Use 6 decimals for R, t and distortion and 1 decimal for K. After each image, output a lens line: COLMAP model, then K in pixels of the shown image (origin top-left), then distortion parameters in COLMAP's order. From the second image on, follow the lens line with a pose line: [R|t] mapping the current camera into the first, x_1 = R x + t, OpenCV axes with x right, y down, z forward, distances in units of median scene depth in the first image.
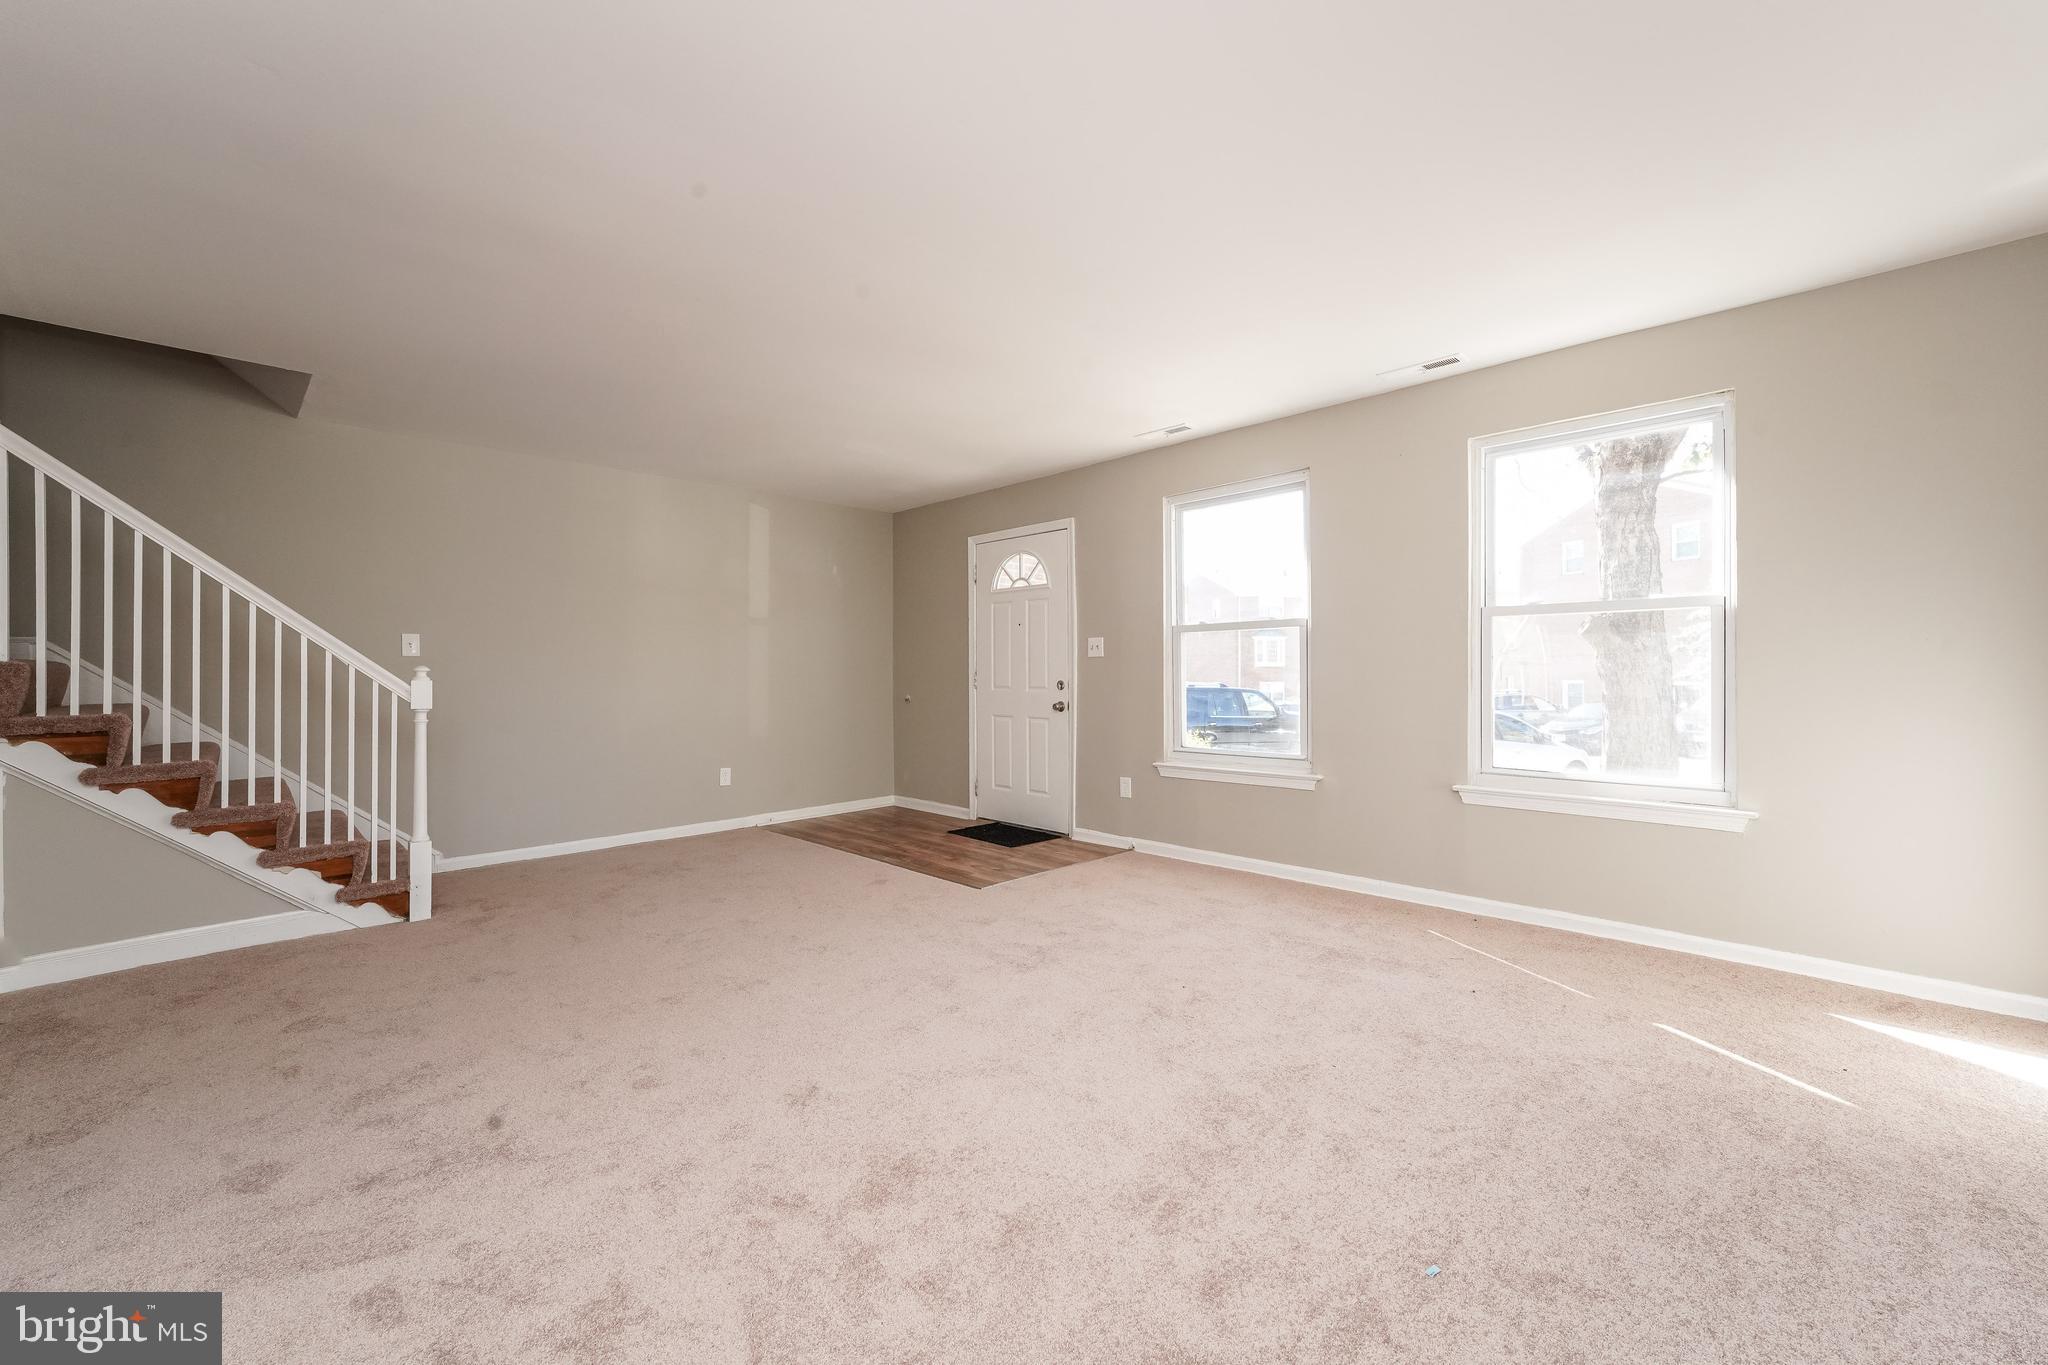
lens RADIAL K [[830.2, 0, 1024.0], [0, 830.2, 682.5], [0, 0, 1]] dist [-0.005909, 0.001032]
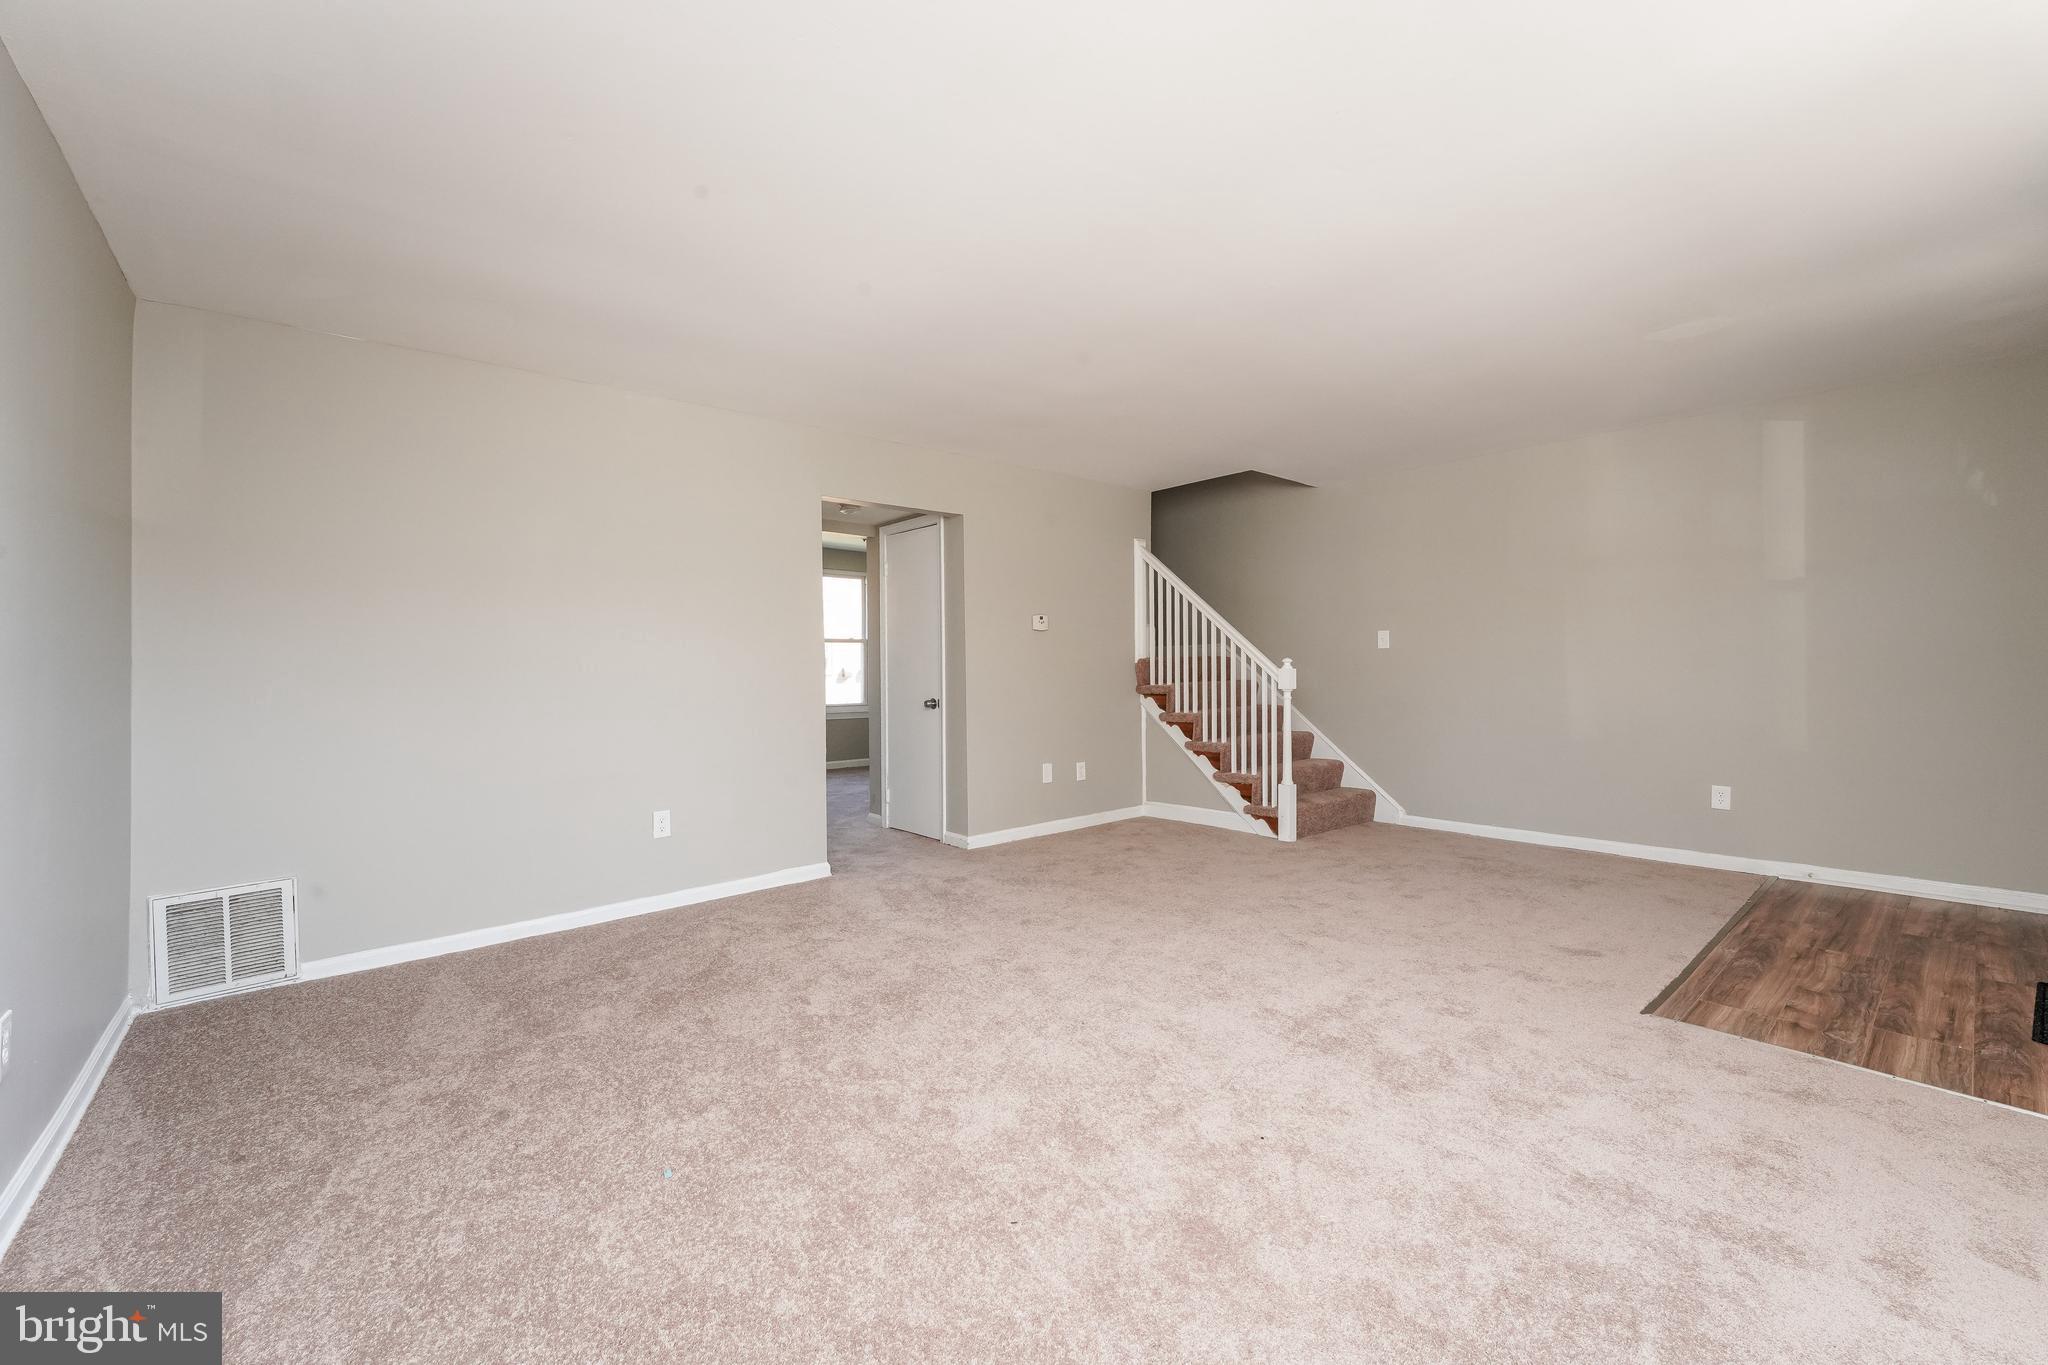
lens RADIAL K [[830.2, 0, 1024.0], [0, 830.2, 682.5], [0, 0, 1]] dist [-0.005909, 0.001032]
pose [[-0.087525, 0.030318, -0.995701, 0.734893], [0.000870, 0.999539, 0.030358, -0.023026], [0.996162, 0.001791, -0.087511, 0.724896]]
